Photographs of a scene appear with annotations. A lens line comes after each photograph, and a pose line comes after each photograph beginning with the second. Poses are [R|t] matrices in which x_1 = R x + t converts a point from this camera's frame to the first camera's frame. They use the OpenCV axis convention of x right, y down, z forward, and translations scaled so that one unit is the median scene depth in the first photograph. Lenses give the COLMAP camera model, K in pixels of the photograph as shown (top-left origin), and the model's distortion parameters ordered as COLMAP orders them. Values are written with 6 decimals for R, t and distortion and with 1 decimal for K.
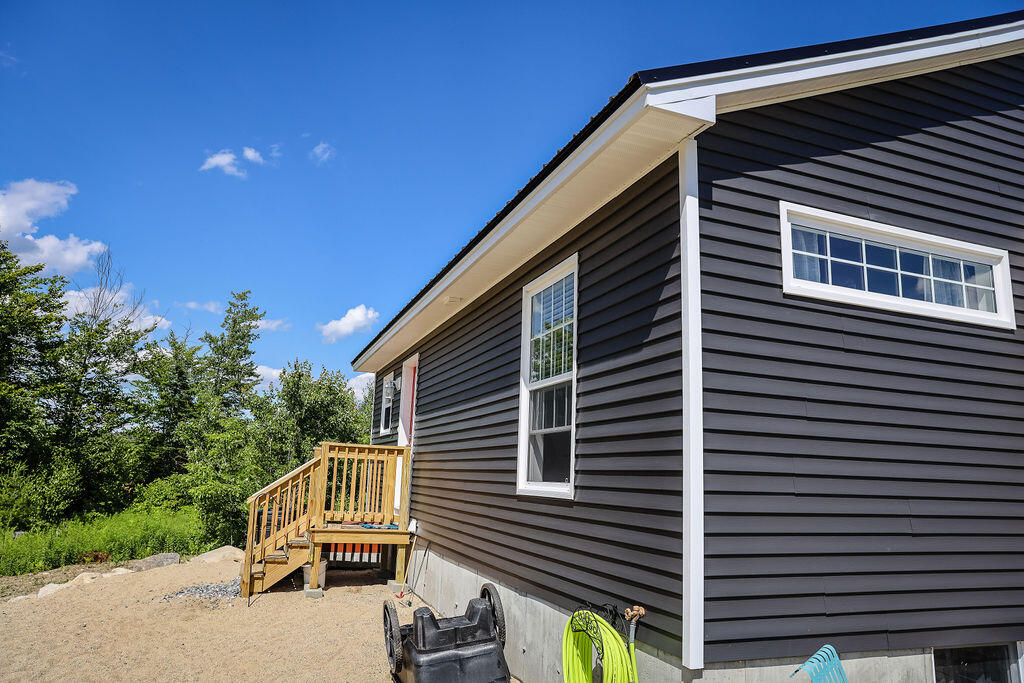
lens RADIAL K [[702.0, 0, 504.1], [0, 702.0, 345.6], [0, 0, 1]] dist [-0.108050, 0.087164]
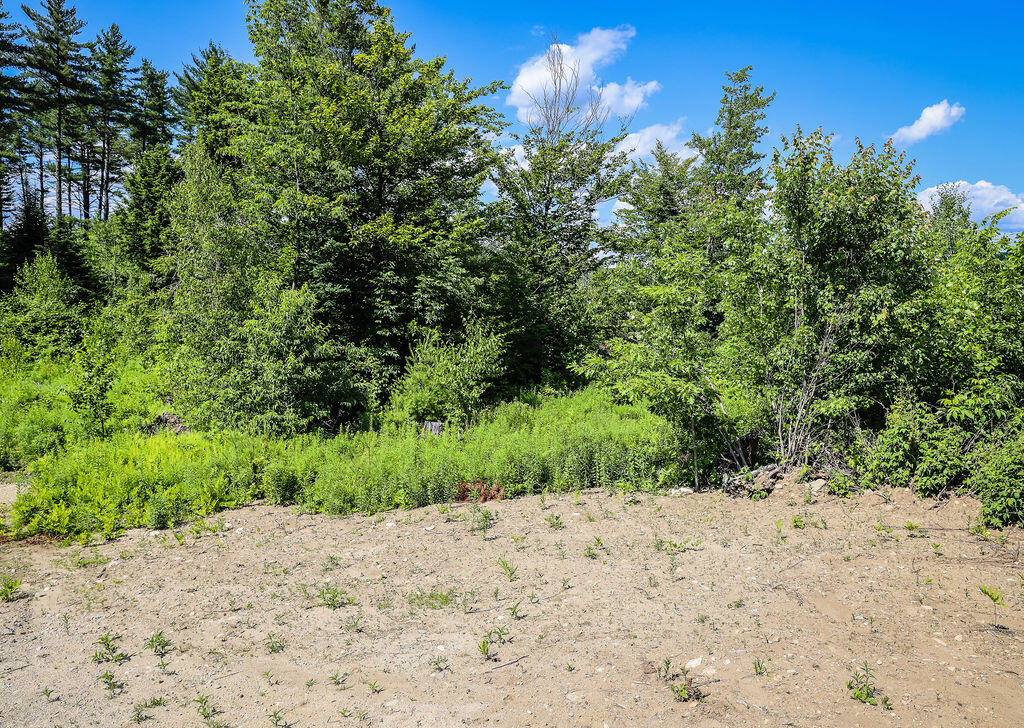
lens RADIAL K [[751.8, 0, 535.7], [0, 751.8, 366.9], [0, 0, 1]] dist [-0.105862, 0.091779]
pose [[0.777537, 0.040034, -0.627562, -0.064952], [0.129056, 0.966570, 0.221557, 0.026067], [0.615452, -0.253259, 0.746377, 0.271508]]
